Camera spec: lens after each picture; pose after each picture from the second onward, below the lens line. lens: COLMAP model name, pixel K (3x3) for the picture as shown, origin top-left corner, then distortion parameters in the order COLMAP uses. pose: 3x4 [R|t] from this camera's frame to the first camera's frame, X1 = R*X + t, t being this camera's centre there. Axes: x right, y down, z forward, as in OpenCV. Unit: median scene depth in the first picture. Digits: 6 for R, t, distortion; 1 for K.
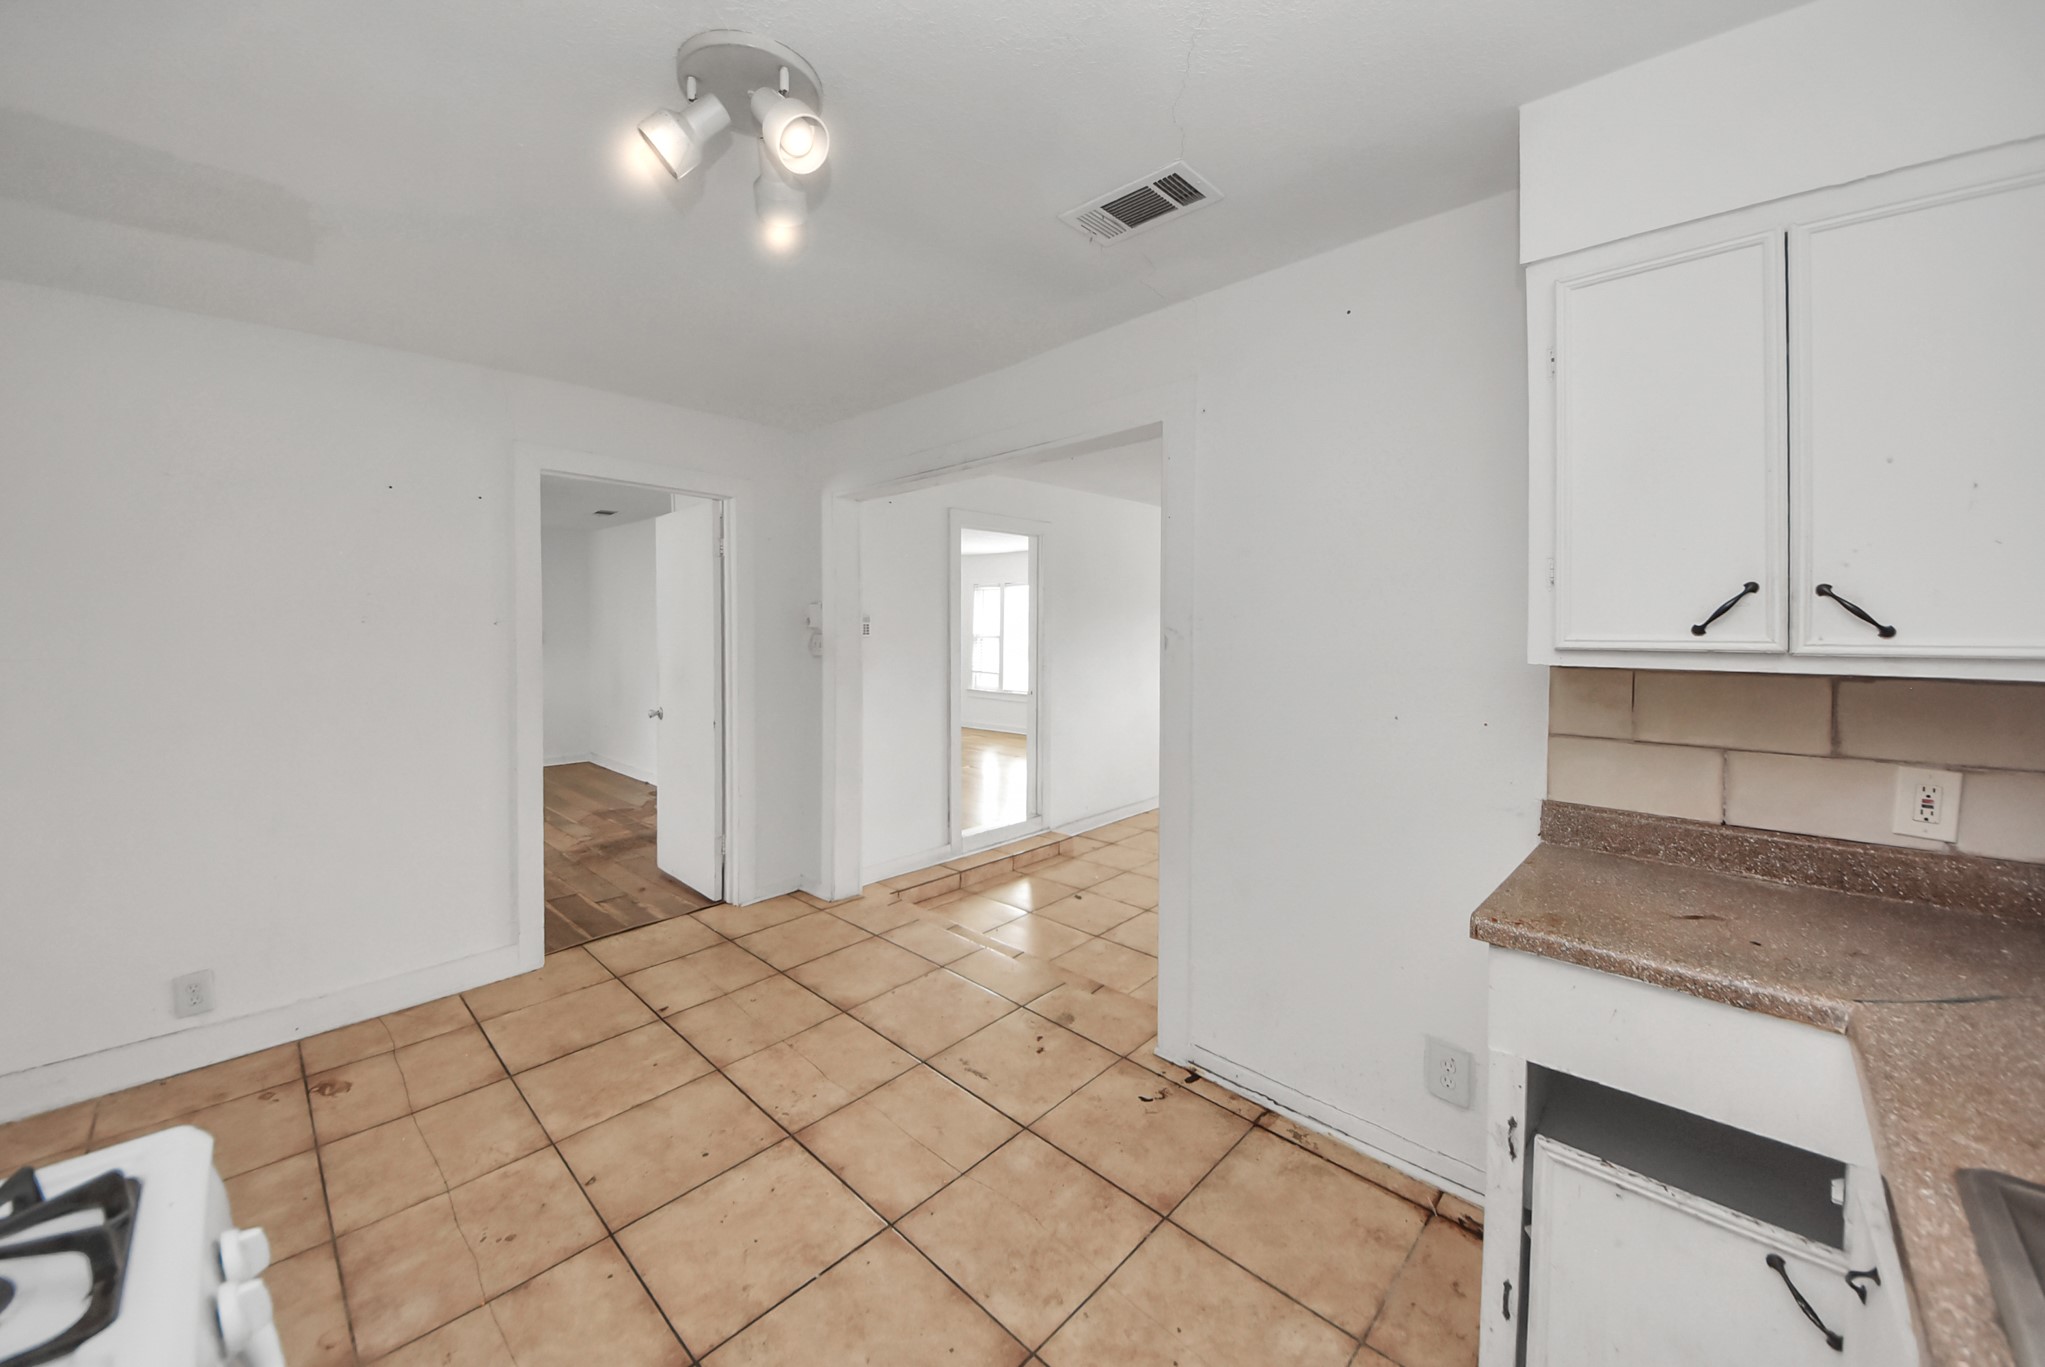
lens RADIAL K [[753.4, 0, 1024.5], [0, 753.4, 649.2], [0, 0, 1]] dist [0.008803, -0.008891]
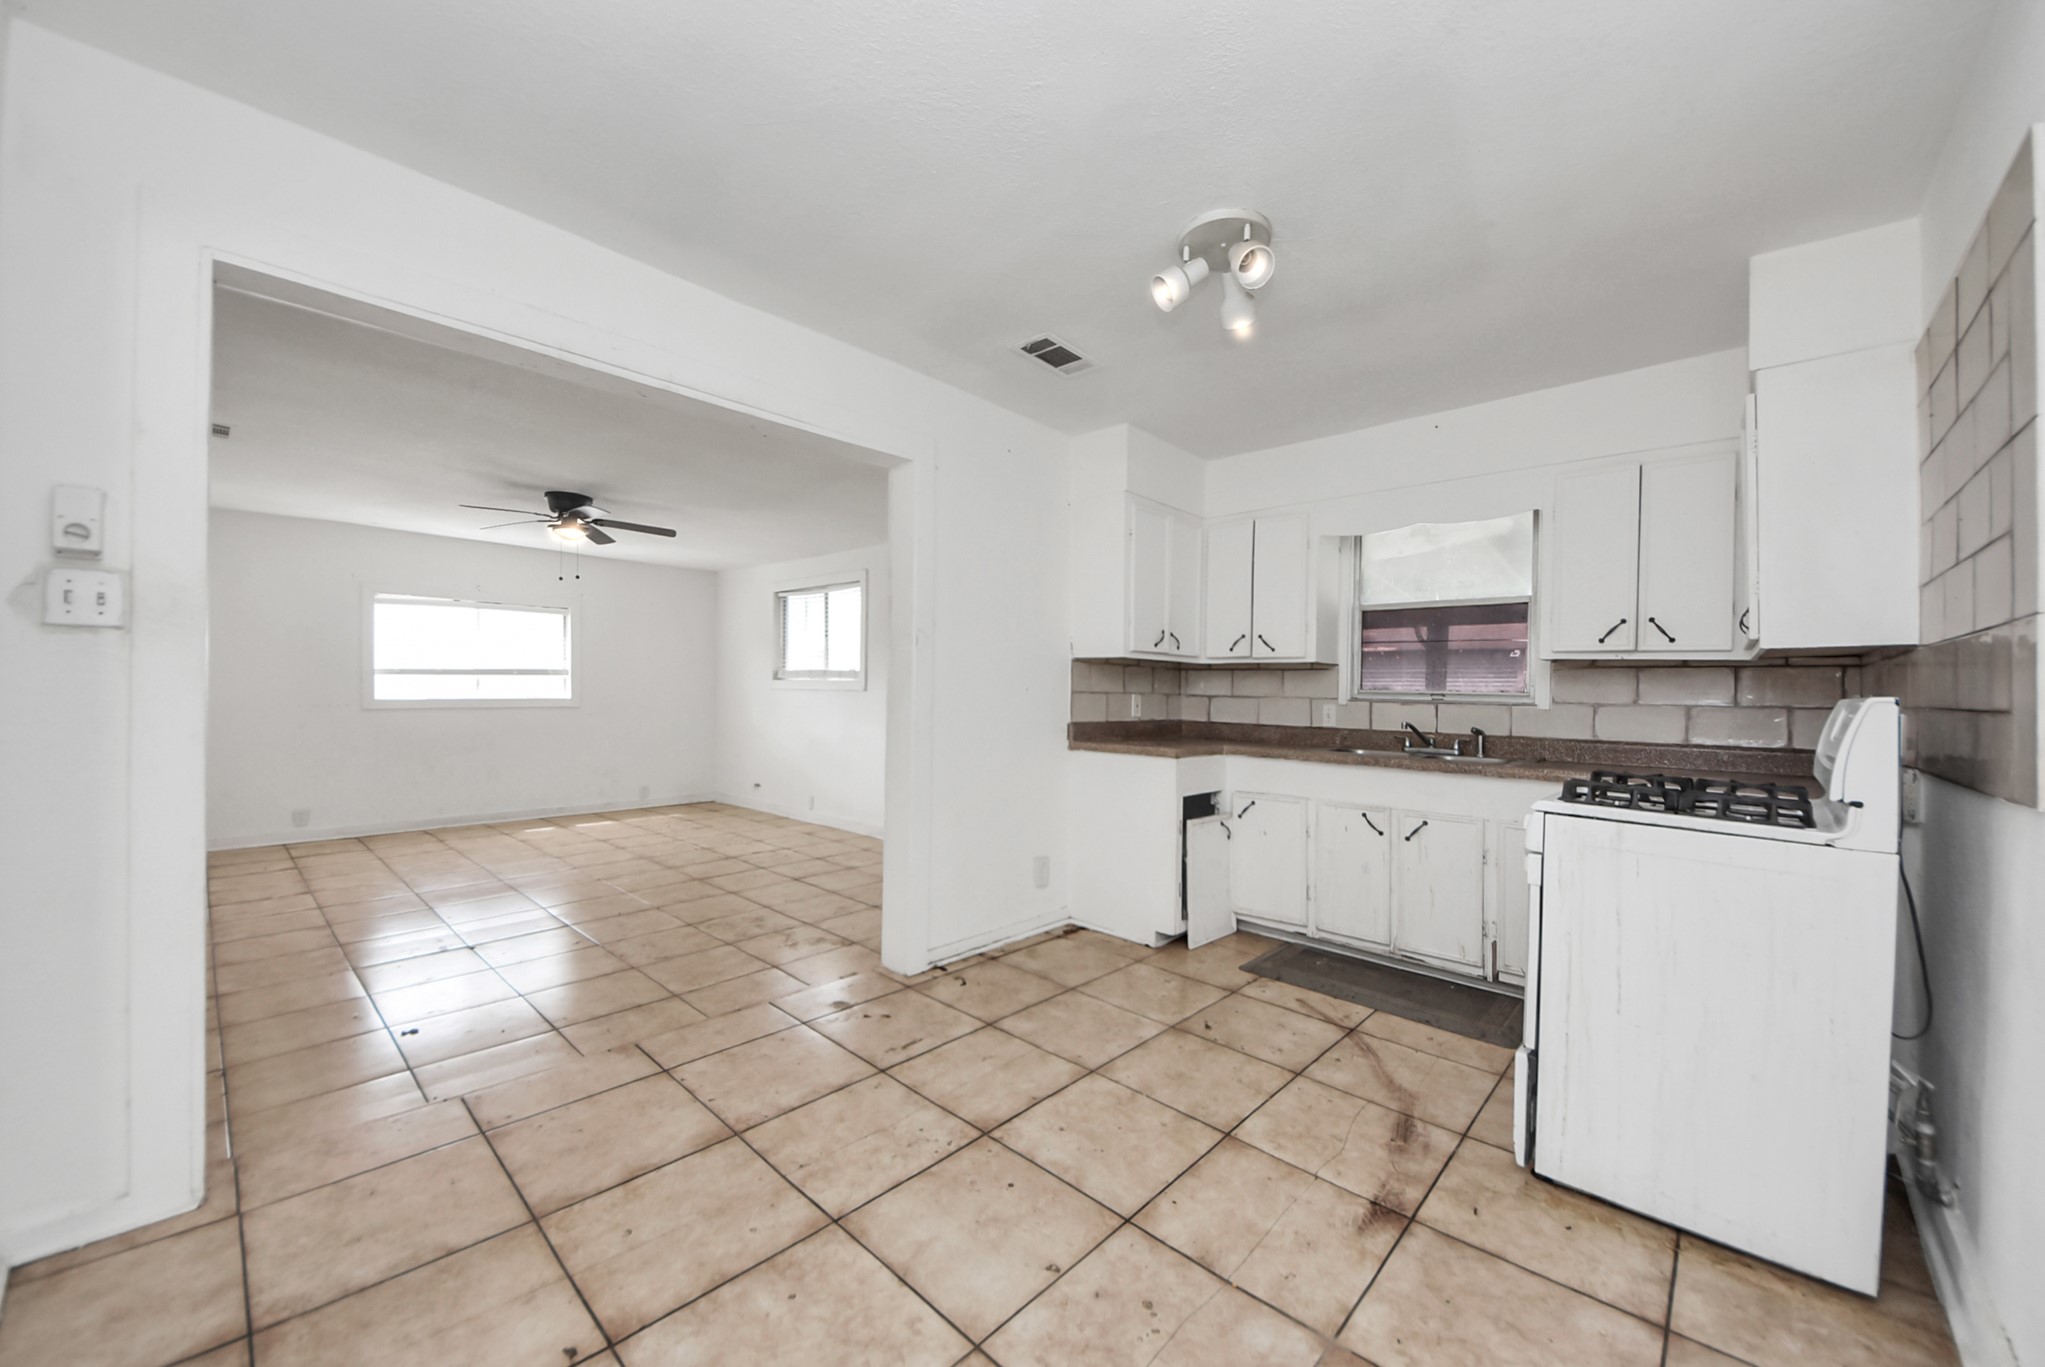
lens RADIAL K [[786.4, 0, 1020.6], [0, 786.4, 686.5], [0, 0, 1]] dist [0.014982, -0.000092]
pose [[-0.008829, 0.003457, 0.999955, -1.097571], [0.022902, 0.999732, -0.003254, 0.067521], [-0.999699, 0.022873, -0.008906, 0.795887]]
